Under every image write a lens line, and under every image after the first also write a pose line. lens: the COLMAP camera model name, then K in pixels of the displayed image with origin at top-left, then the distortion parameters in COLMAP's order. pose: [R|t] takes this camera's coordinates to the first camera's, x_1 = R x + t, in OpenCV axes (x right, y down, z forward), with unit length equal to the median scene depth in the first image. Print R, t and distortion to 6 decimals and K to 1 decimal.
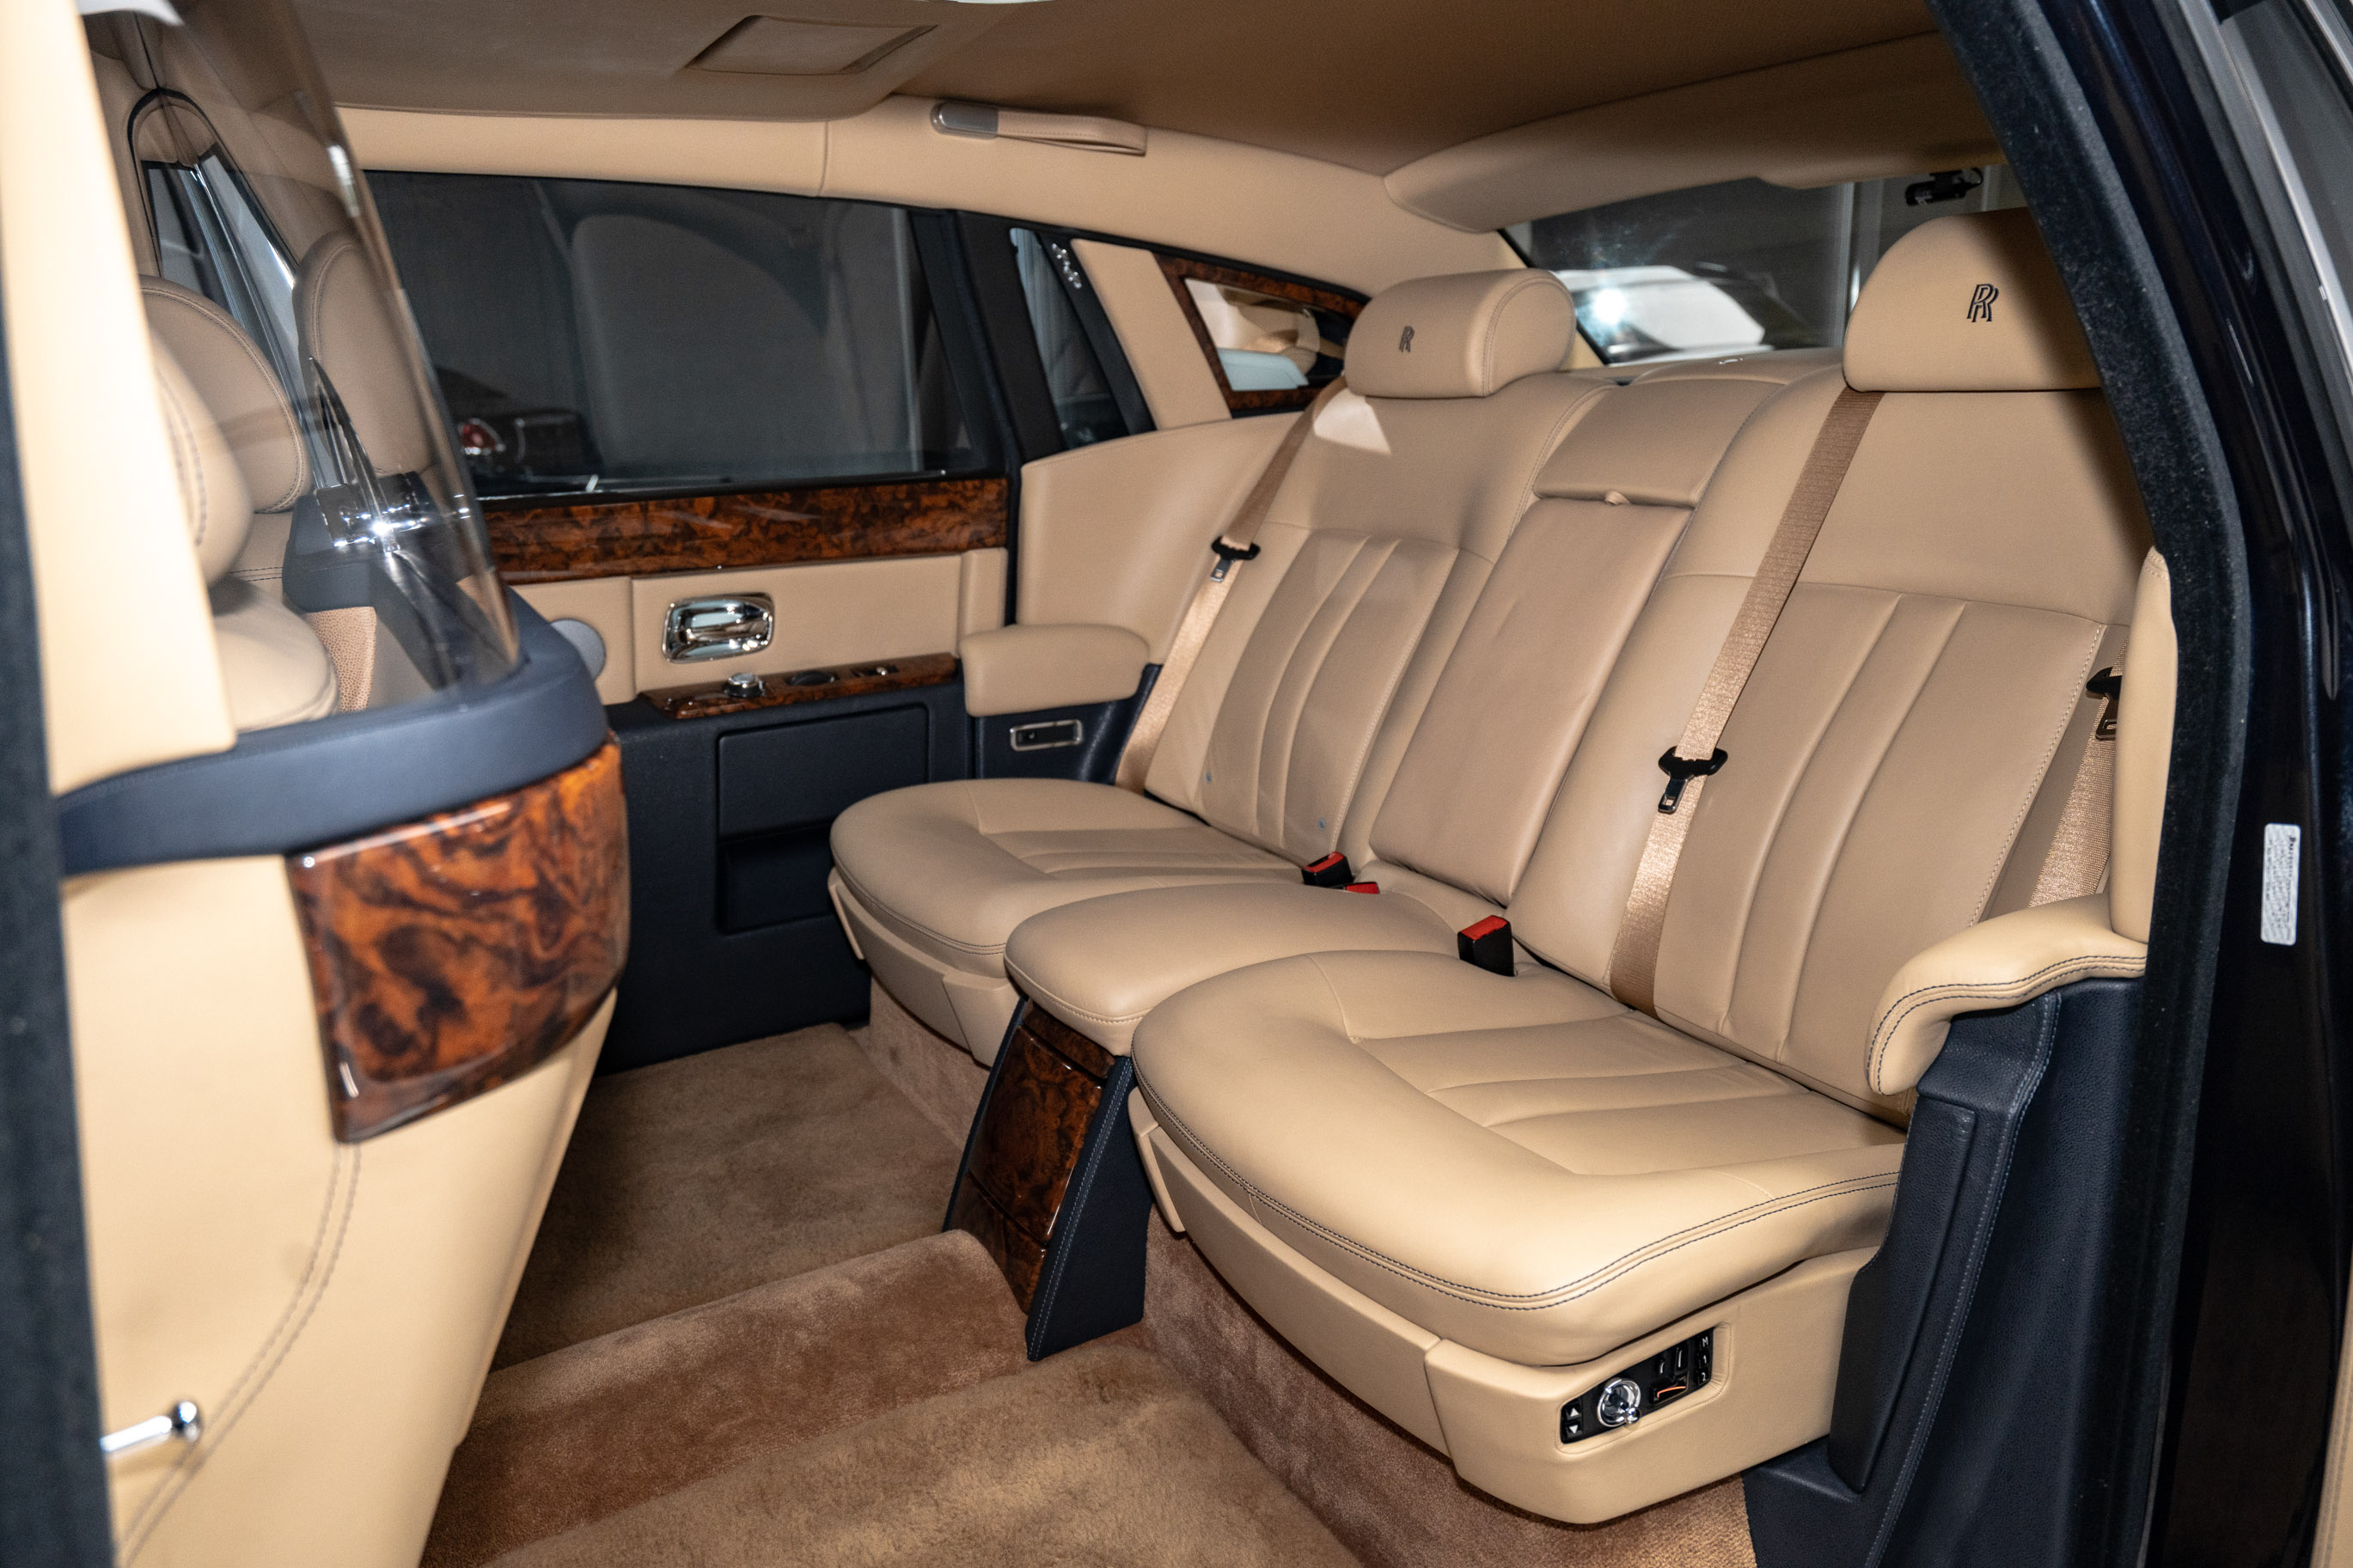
lens RADIAL K [[1589.6, 0, 1163.0], [0, 1589.6, 783.5], [0, 0, 1]] dist [0.006370, 0.001707]
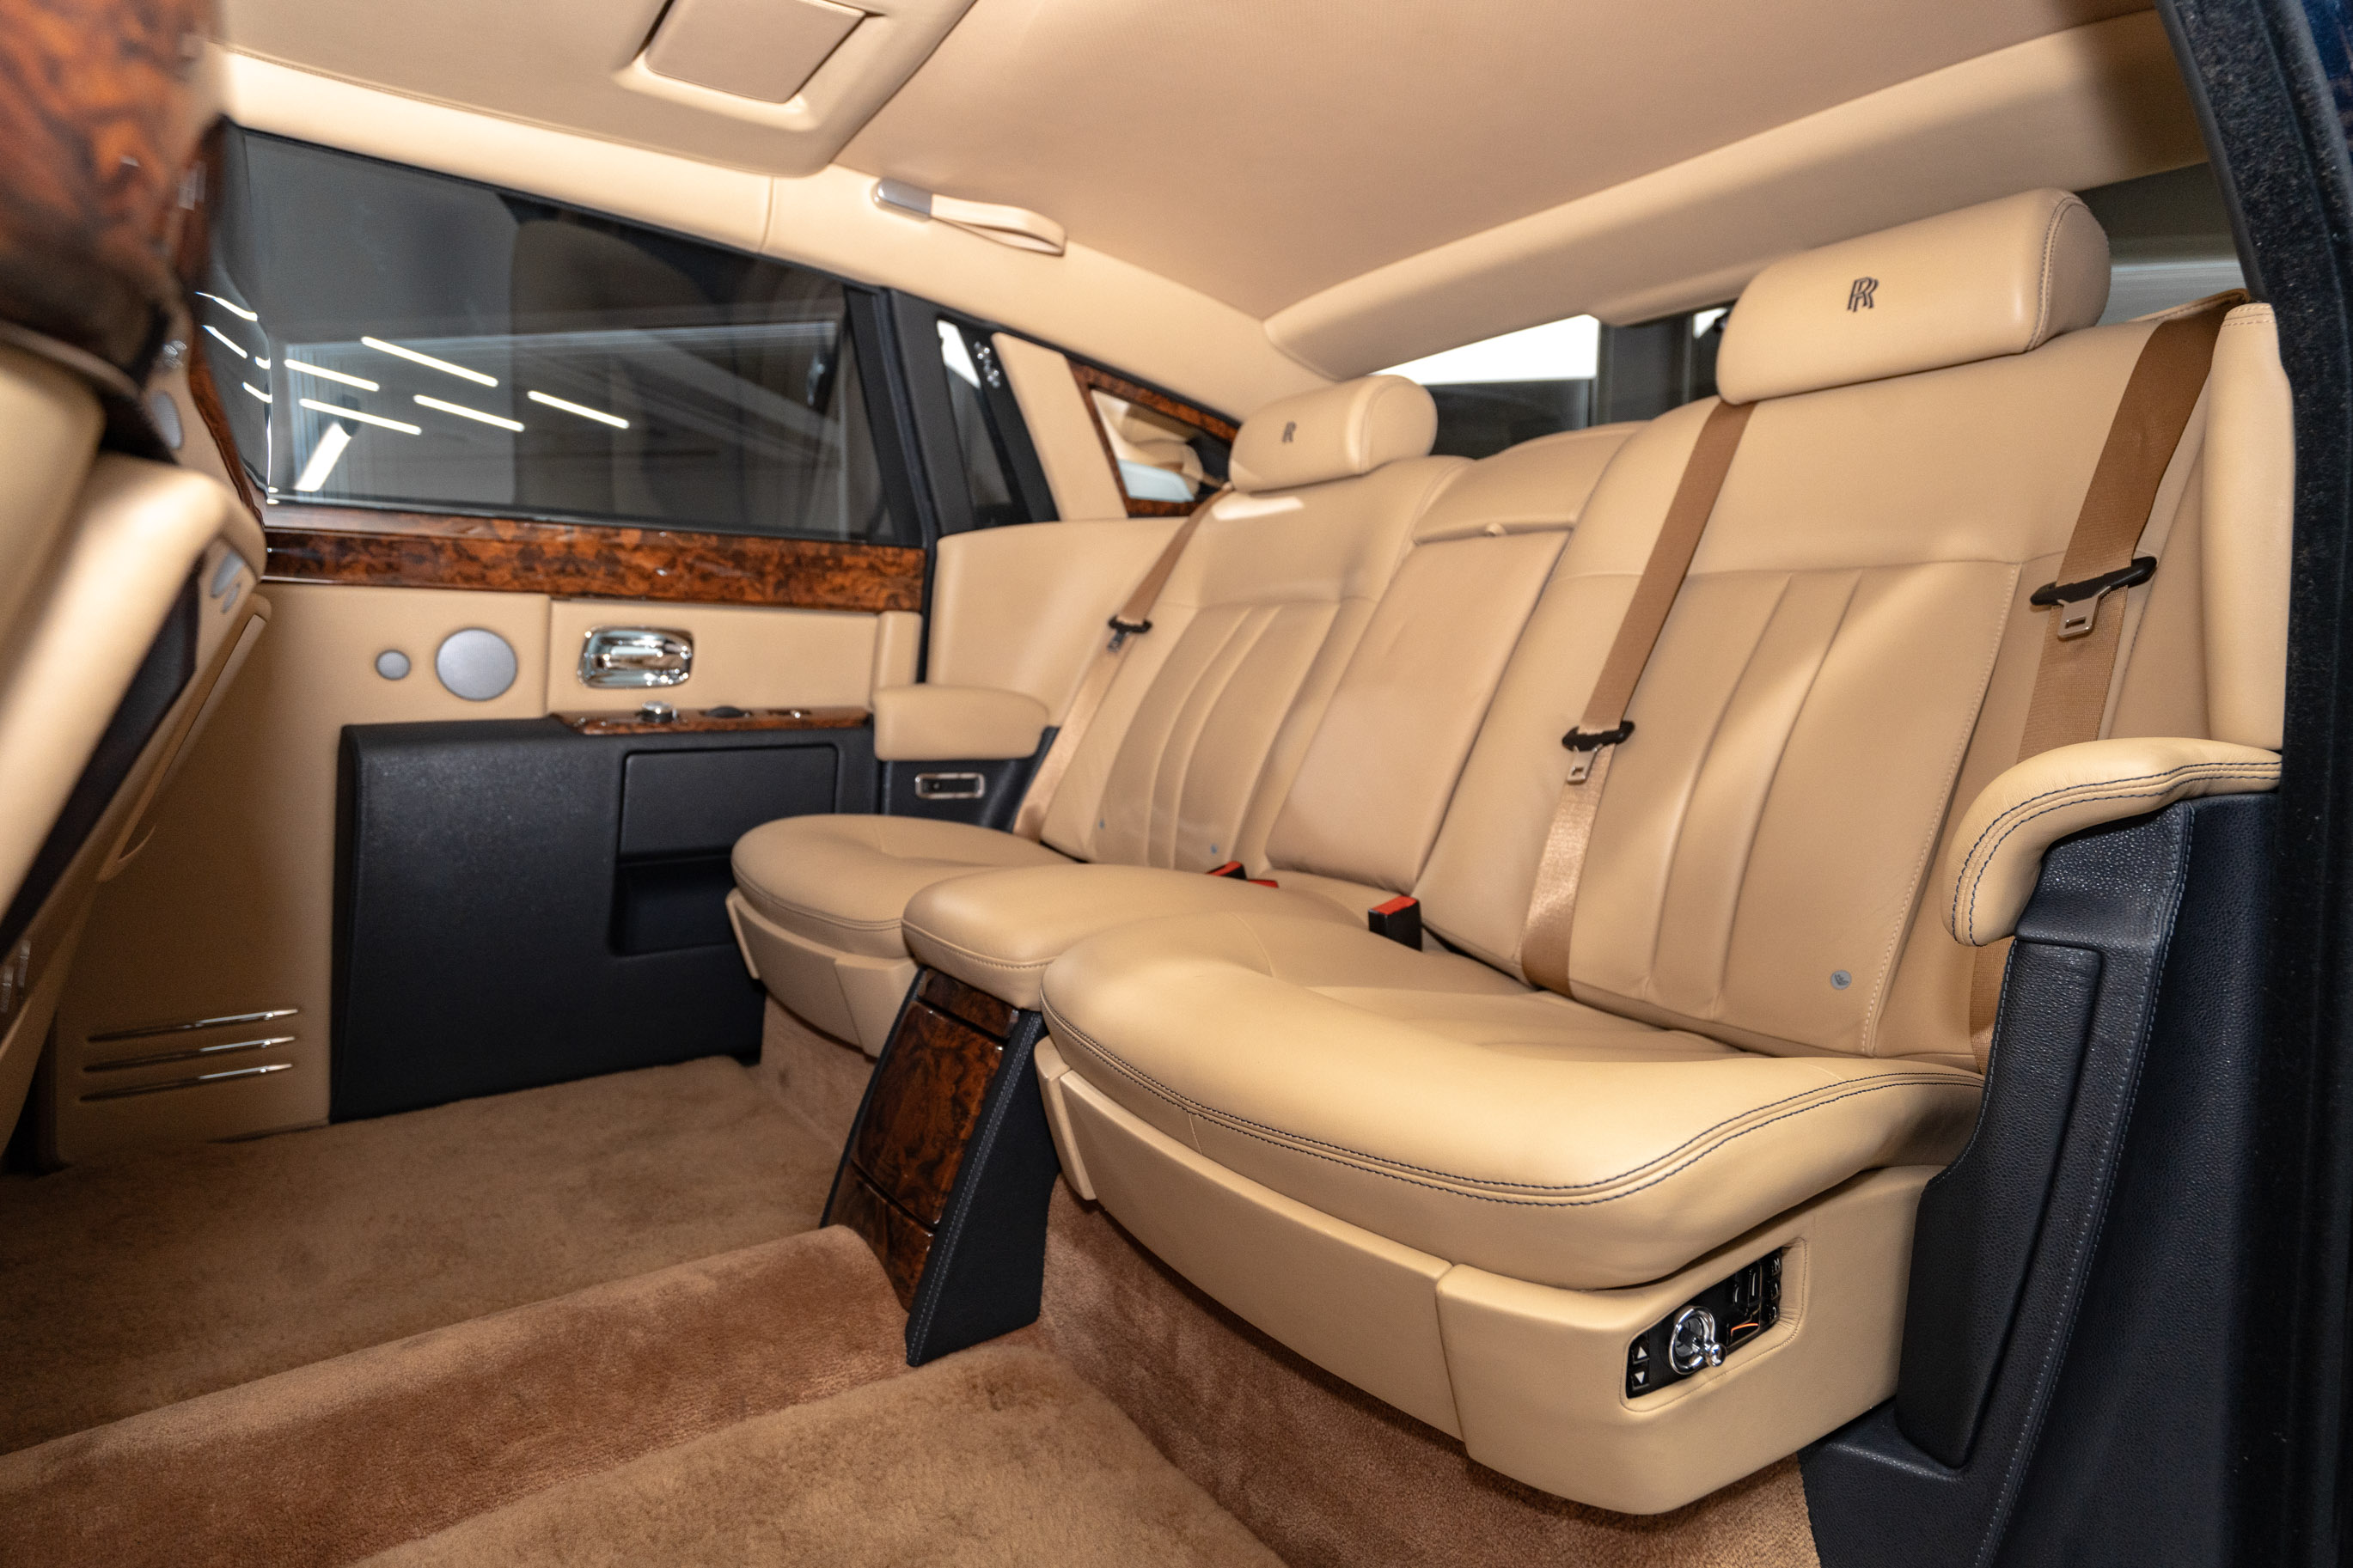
lens RADIAL K [[1211.1, 0, 1162.3], [0, 1211.1, 791.5], [0, 0, 1]] dist [0.004391, 0.000666]
pose [[0.994097, 0.032010, 0.103664, -0.024051], [-0.015586, 0.987709, -0.155522, 0.148770], [-0.107368, 0.152988, 0.982378, 0.276368]]
